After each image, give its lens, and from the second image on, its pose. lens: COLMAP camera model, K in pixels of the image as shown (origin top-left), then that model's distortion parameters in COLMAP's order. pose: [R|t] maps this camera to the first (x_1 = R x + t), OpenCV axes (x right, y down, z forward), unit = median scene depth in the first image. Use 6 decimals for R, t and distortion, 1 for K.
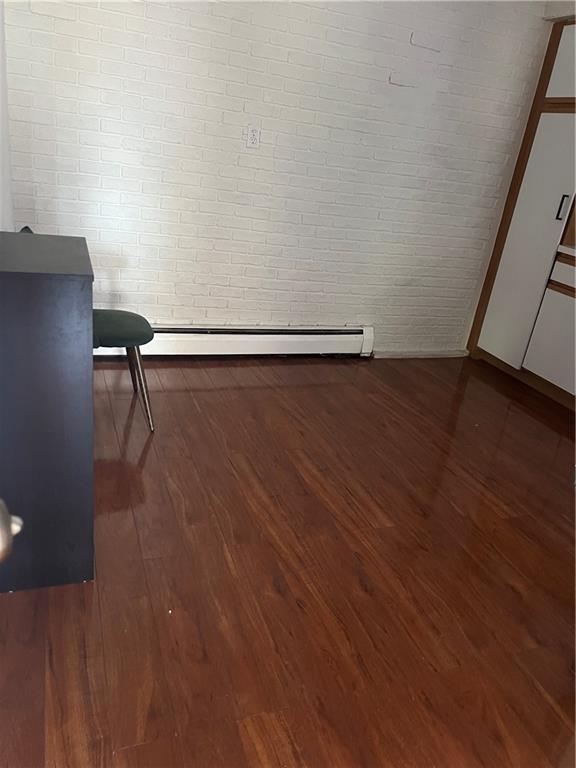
lens RADIAL K [[575.7, 0, 281.6], [0, 575.7, 386.3], [0, 0, 1]] dist [0.016468, 0.001113]
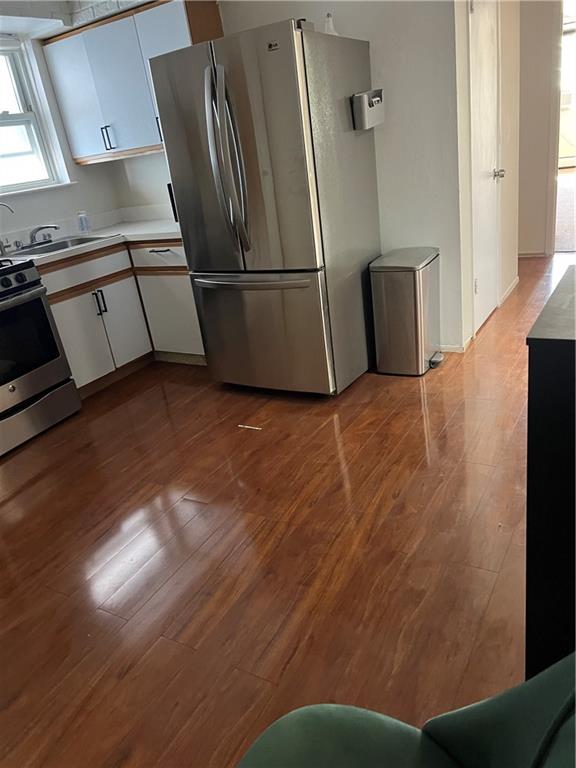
lens RADIAL K [[575.7, 0, 281.3], [0, 575.7, 382.7], [0, 0, 1]] dist [0.016468, 0.001113]
pose [[-0.636233, -0.338766, 0.693142, -0.509766], [0.364183, 0.660162, 0.656930, -0.604315], [-0.680131, 0.670391, -0.296644, 1.171300]]
